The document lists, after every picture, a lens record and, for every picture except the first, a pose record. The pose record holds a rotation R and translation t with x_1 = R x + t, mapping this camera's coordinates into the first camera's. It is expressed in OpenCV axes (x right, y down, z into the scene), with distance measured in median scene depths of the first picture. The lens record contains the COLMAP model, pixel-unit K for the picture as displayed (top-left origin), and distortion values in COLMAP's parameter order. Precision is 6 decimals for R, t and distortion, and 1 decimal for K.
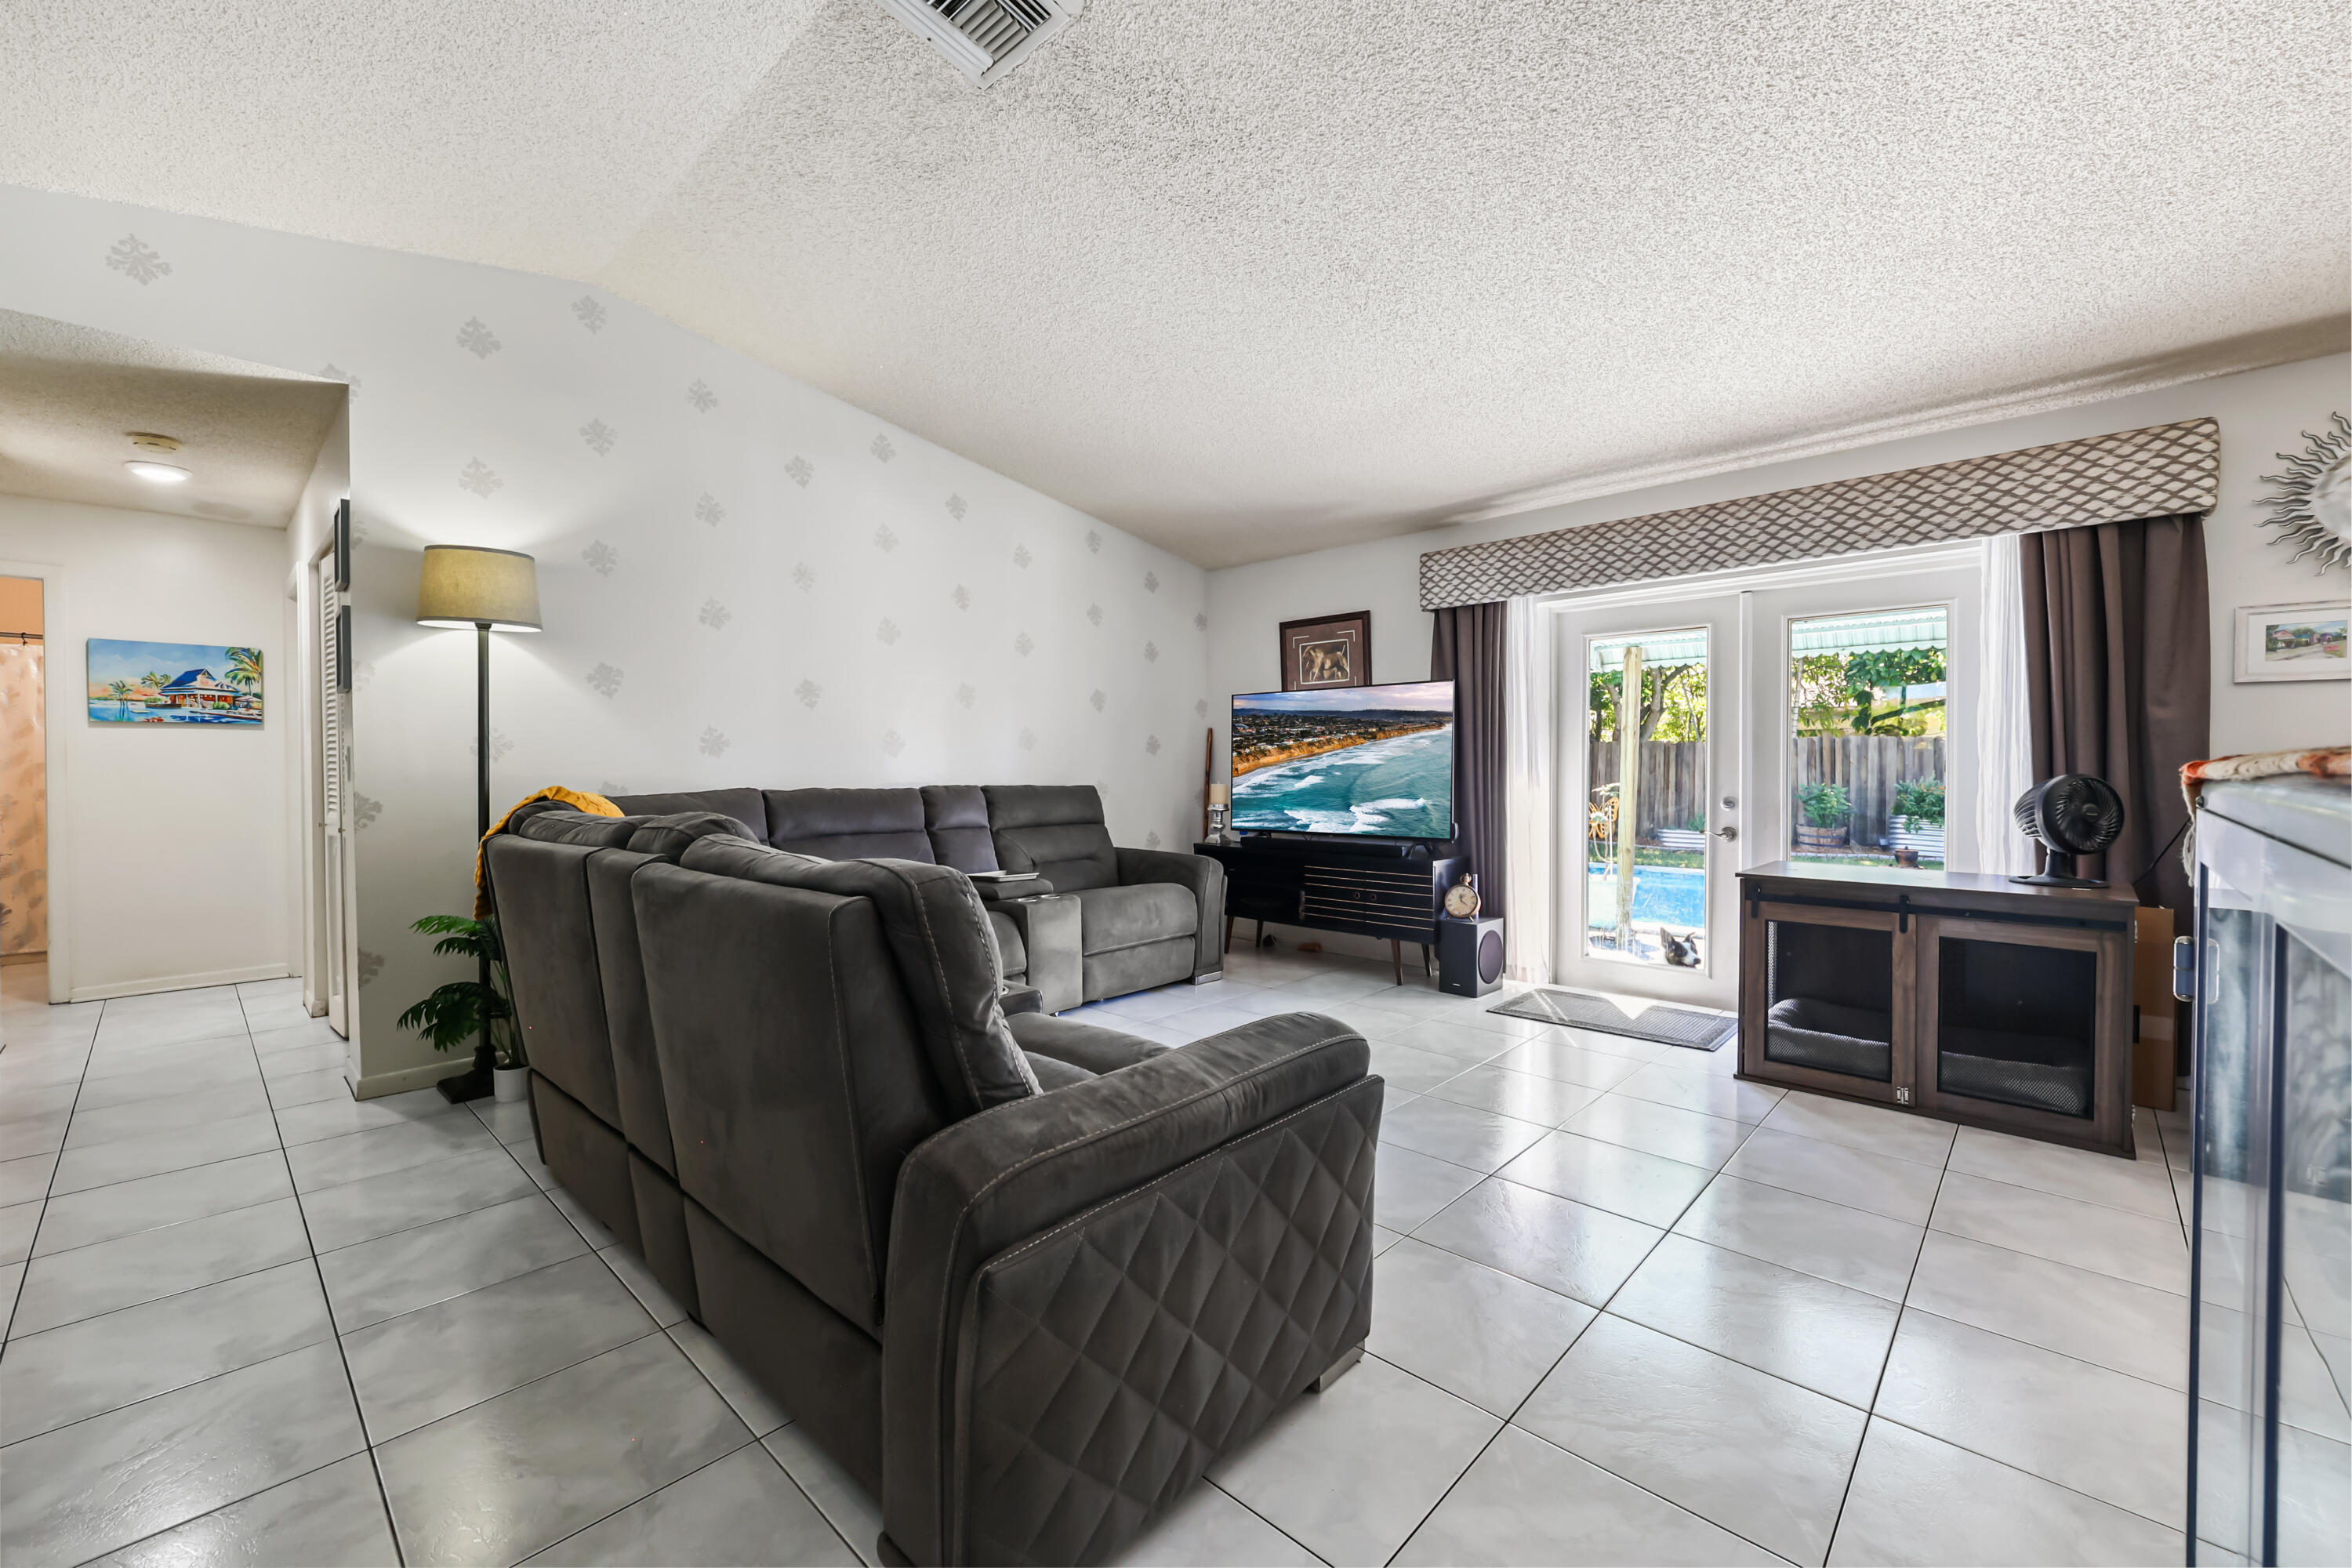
lens RADIAL K [[939.6, 0, 1165.5], [0, 939.6, 774.9], [0, 0, 1]] dist [0.000786, -0.000089]
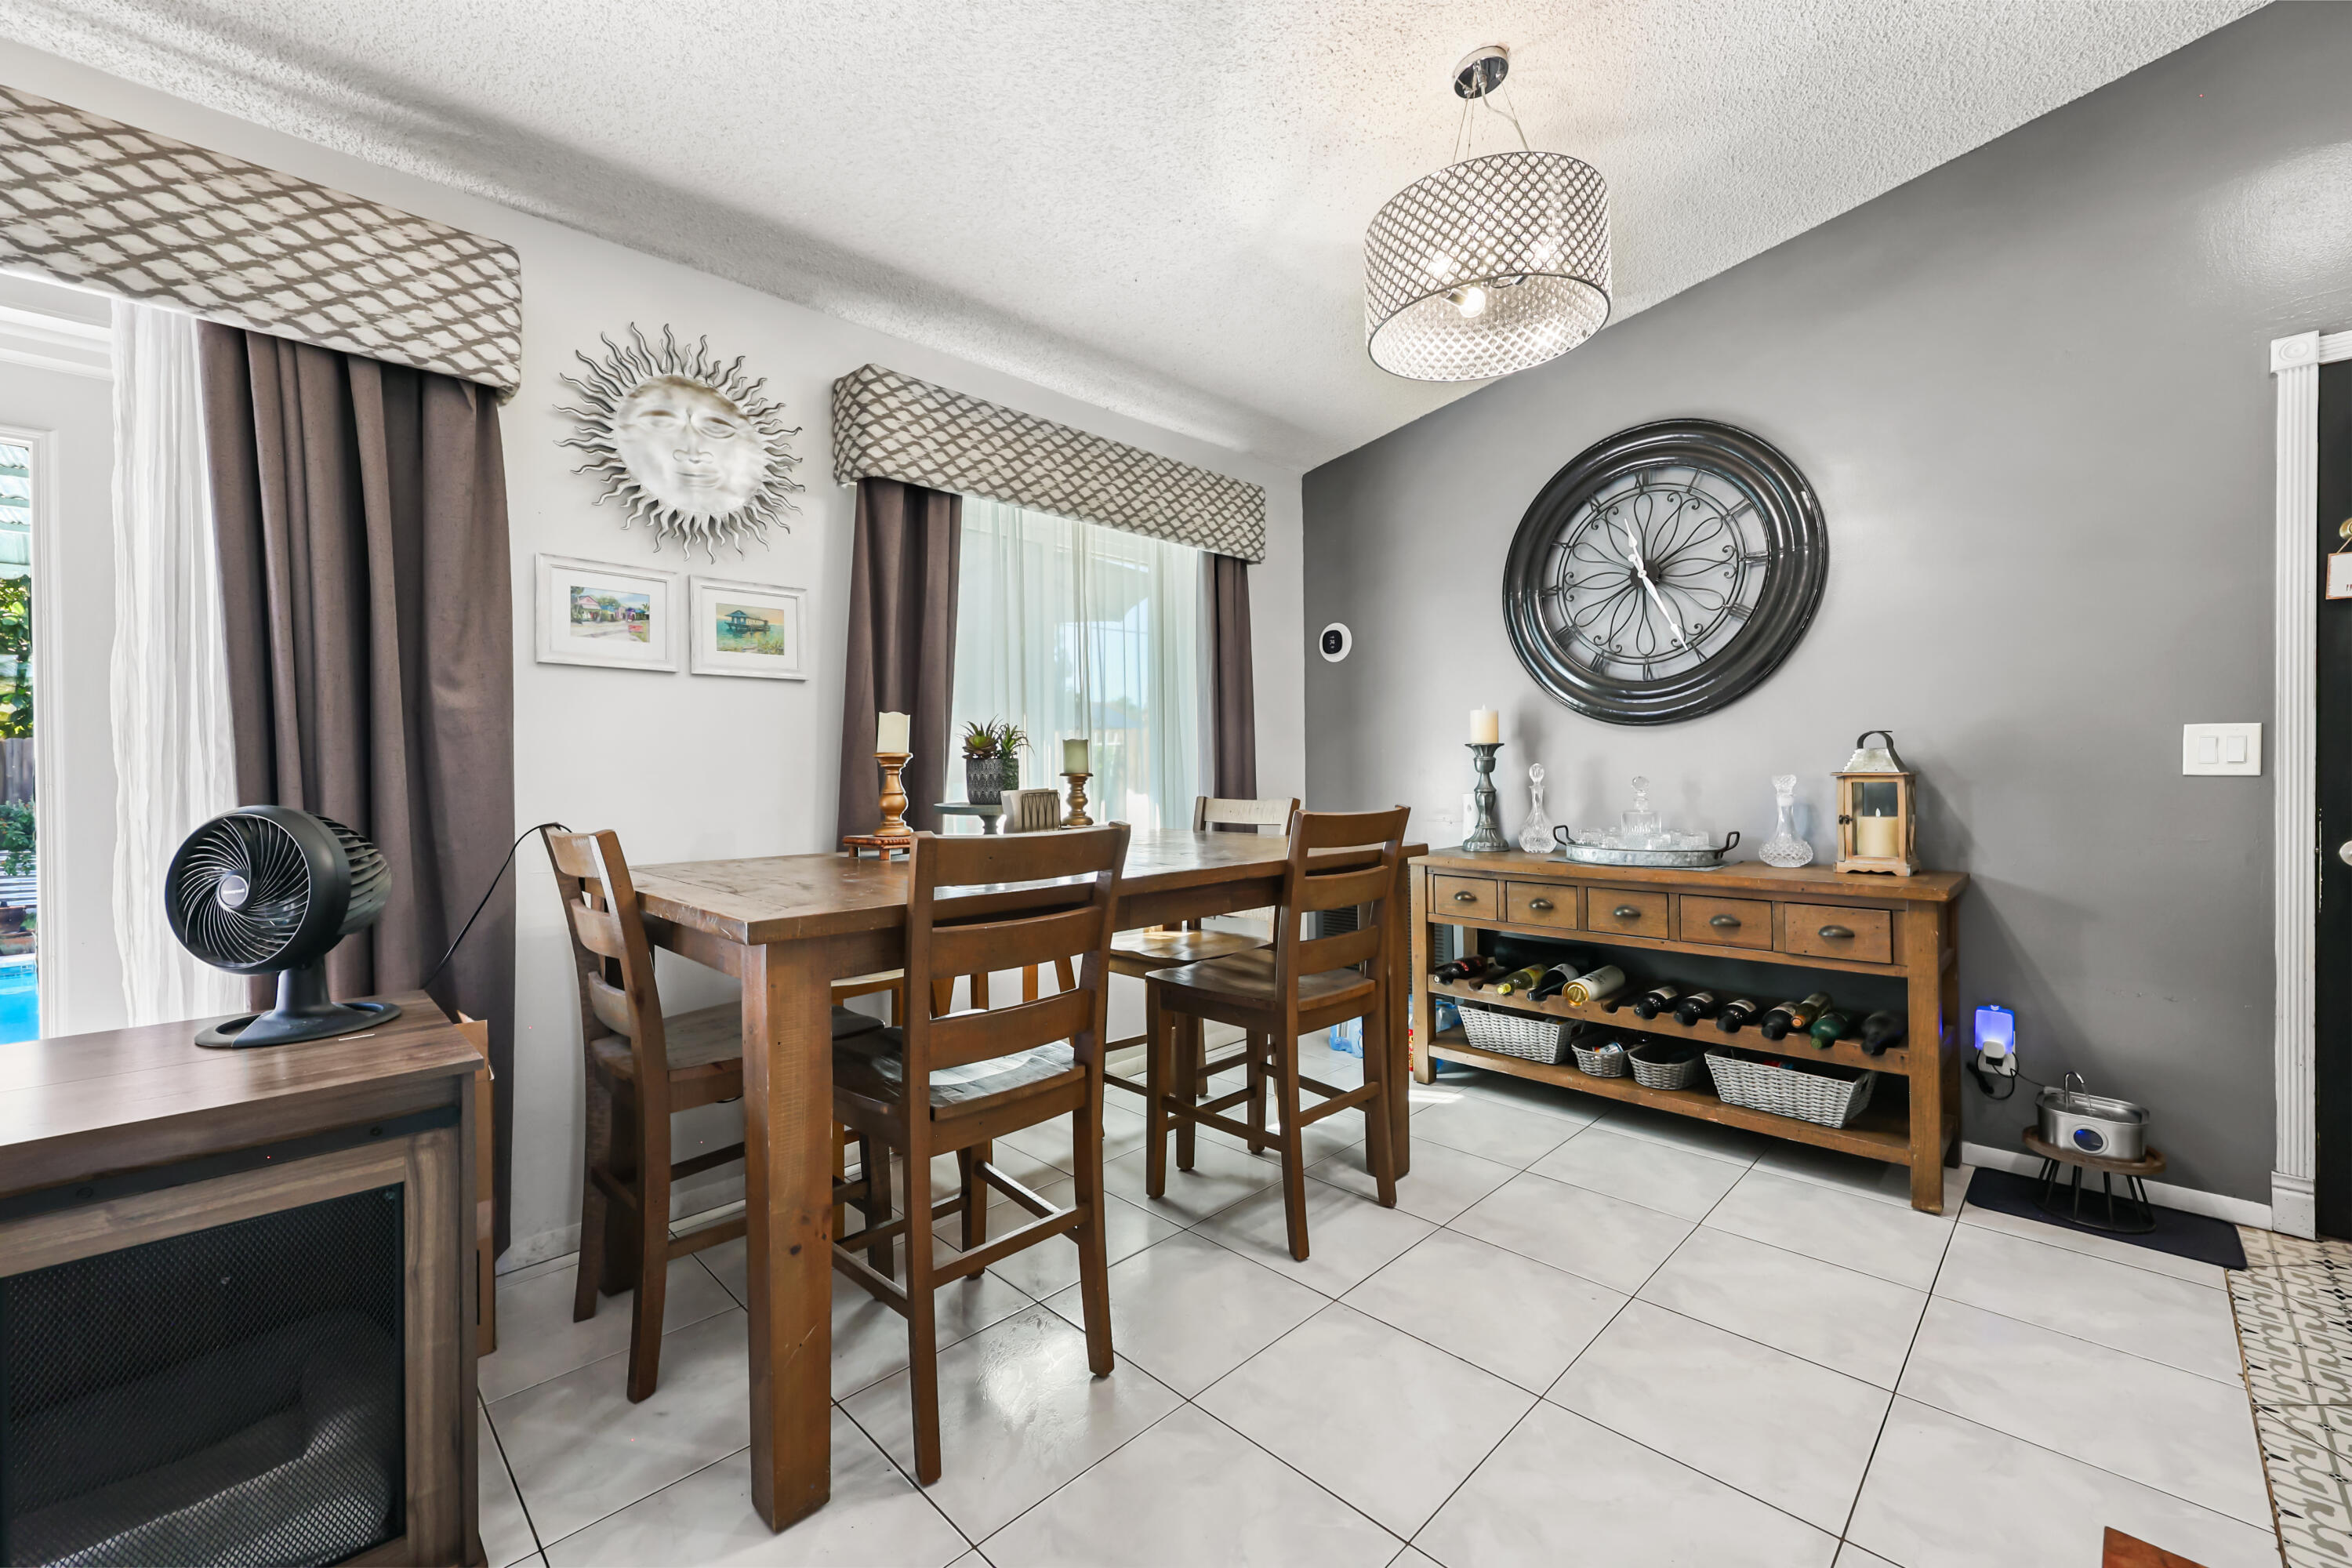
lens RADIAL K [[939.6, 0, 1184.0], [0, 939.6, 773.6], [0, 0, 1]] dist [0.000786, -0.000089]
pose [[0.018420, -0.003836, 0.999823, 0.426248], [0.020110, 0.999792, 0.003465, -0.008182], [-0.999628, 0.020043, 0.018493, 0.481828]]
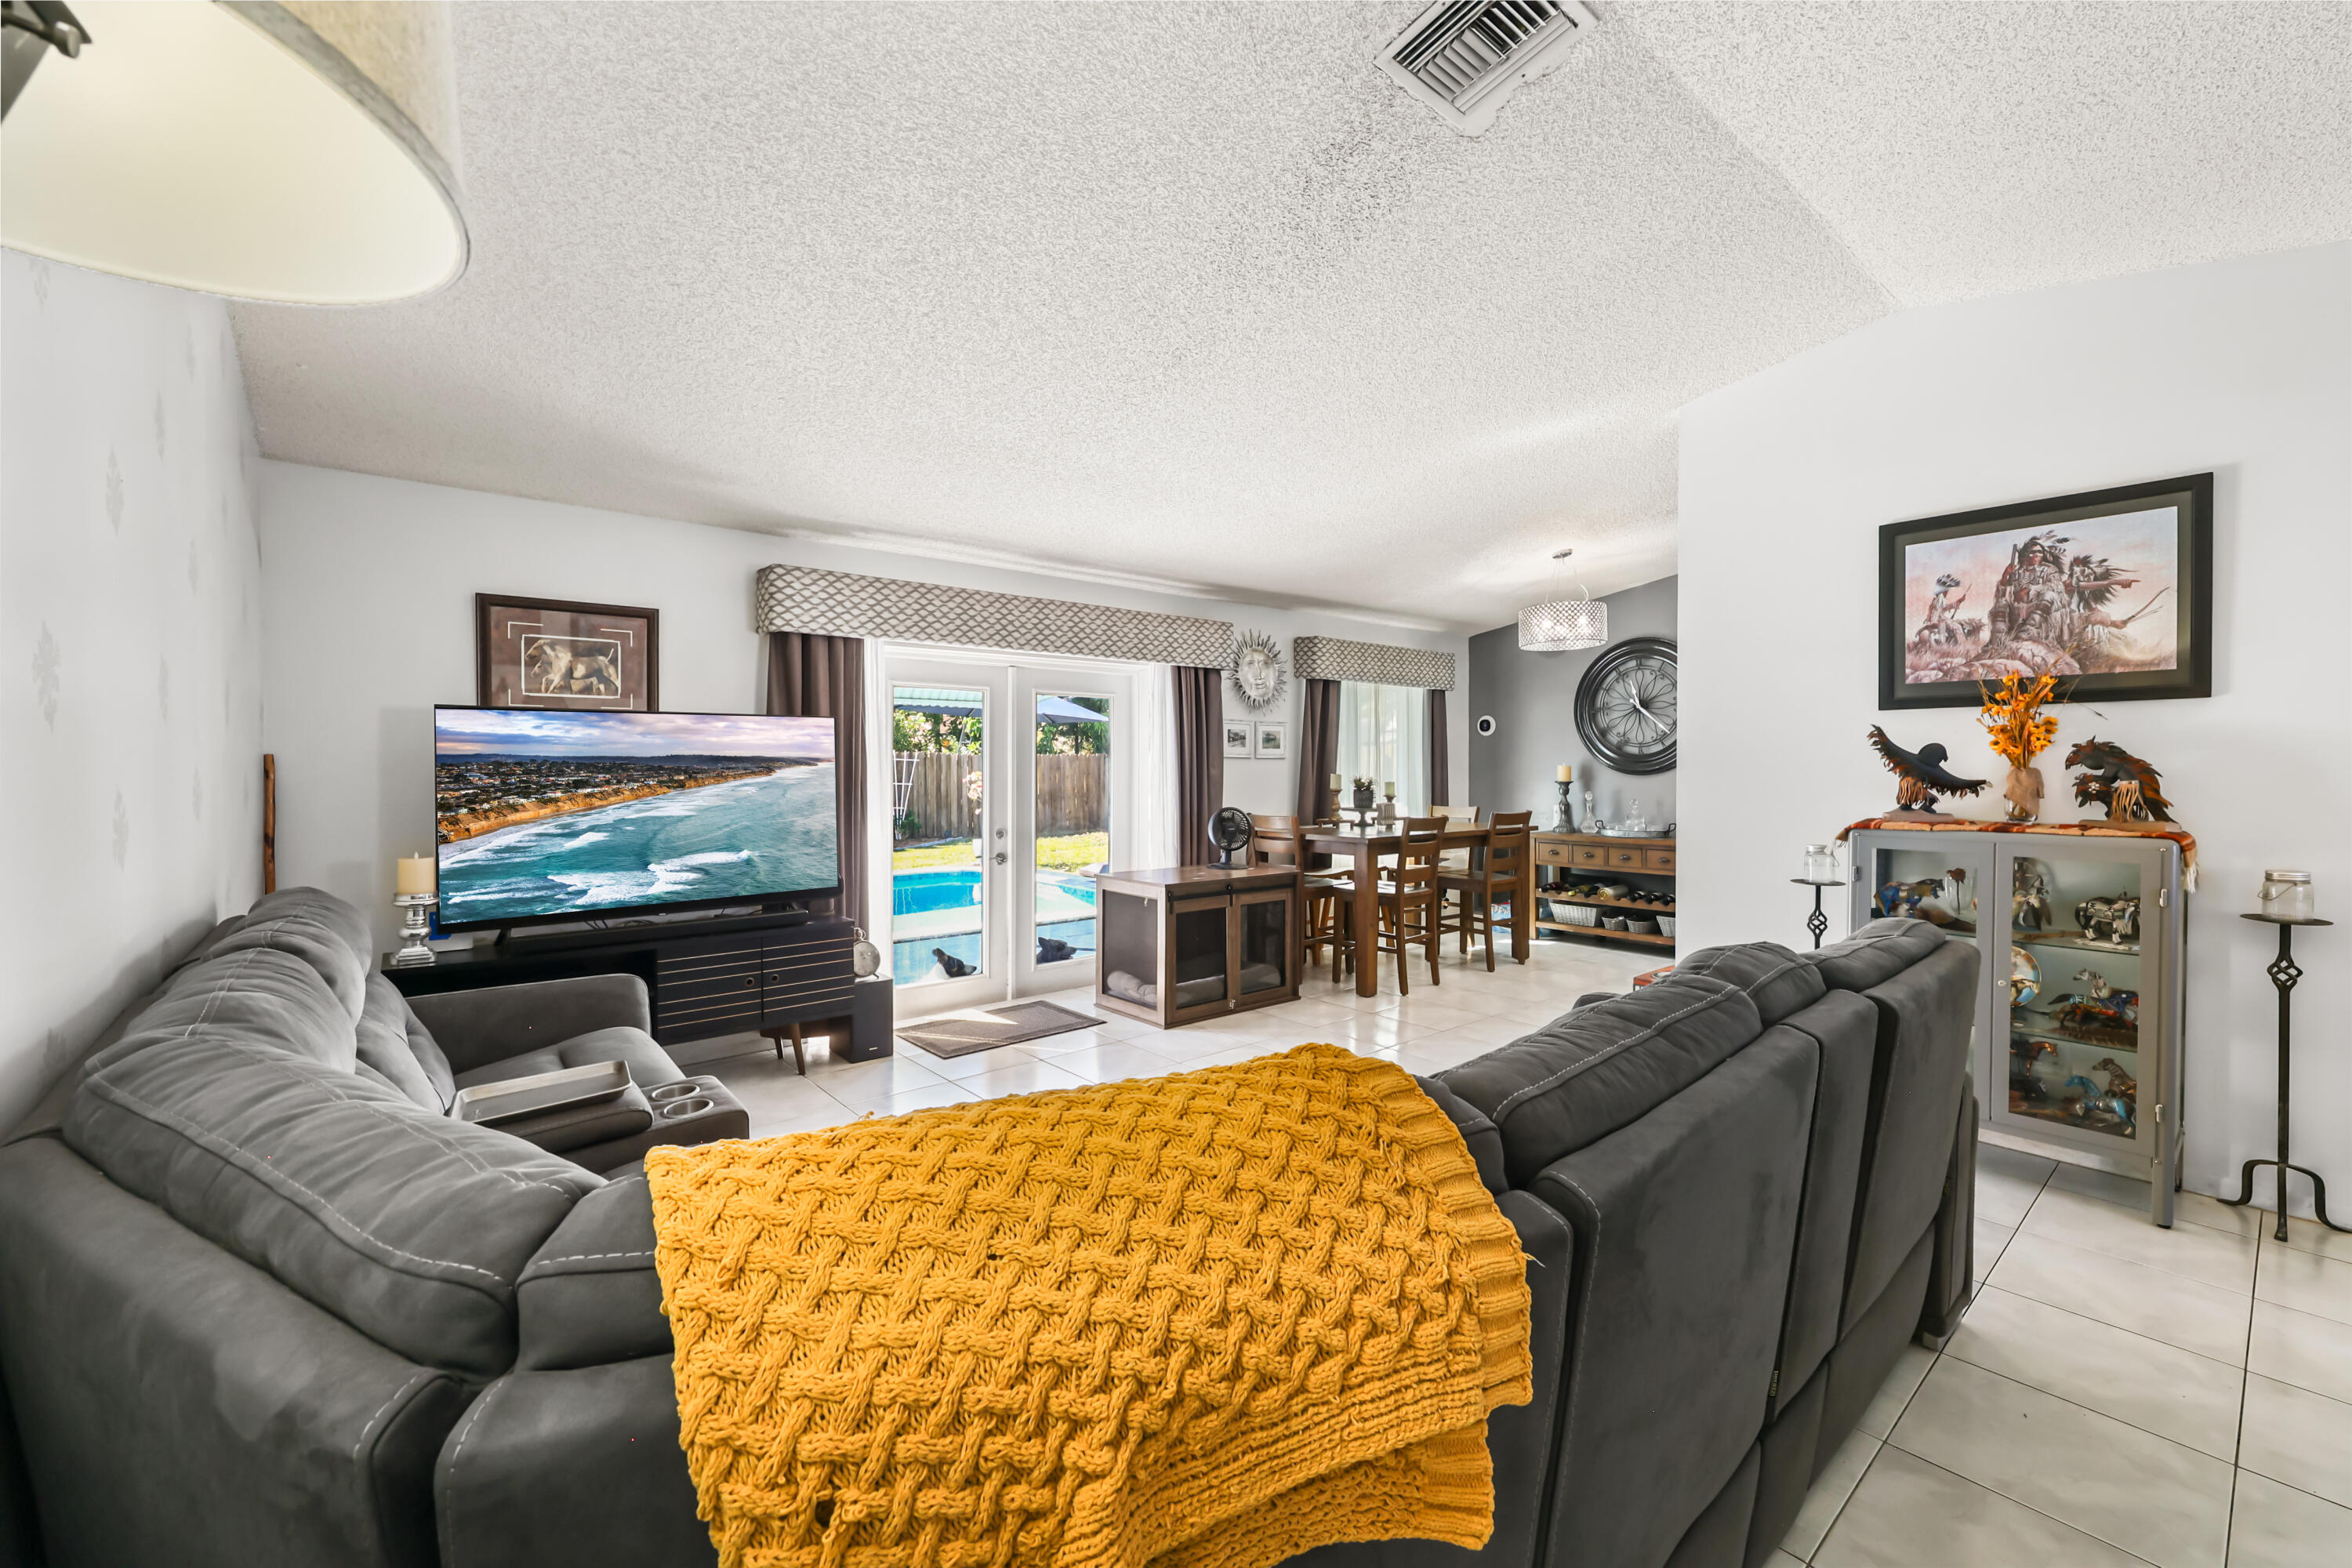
lens RADIAL K [[939.6, 0, 1177.6], [0, 939.6, 775.1], [0, 0, 1]] dist [0.000786, -0.000089]
pose [[0.113580, -0.005749, 0.993512, -0.791662], [0.011795, 0.999921, 0.004437, -0.065352], [-0.993459, 0.011215, 0.113639, 0.810142]]
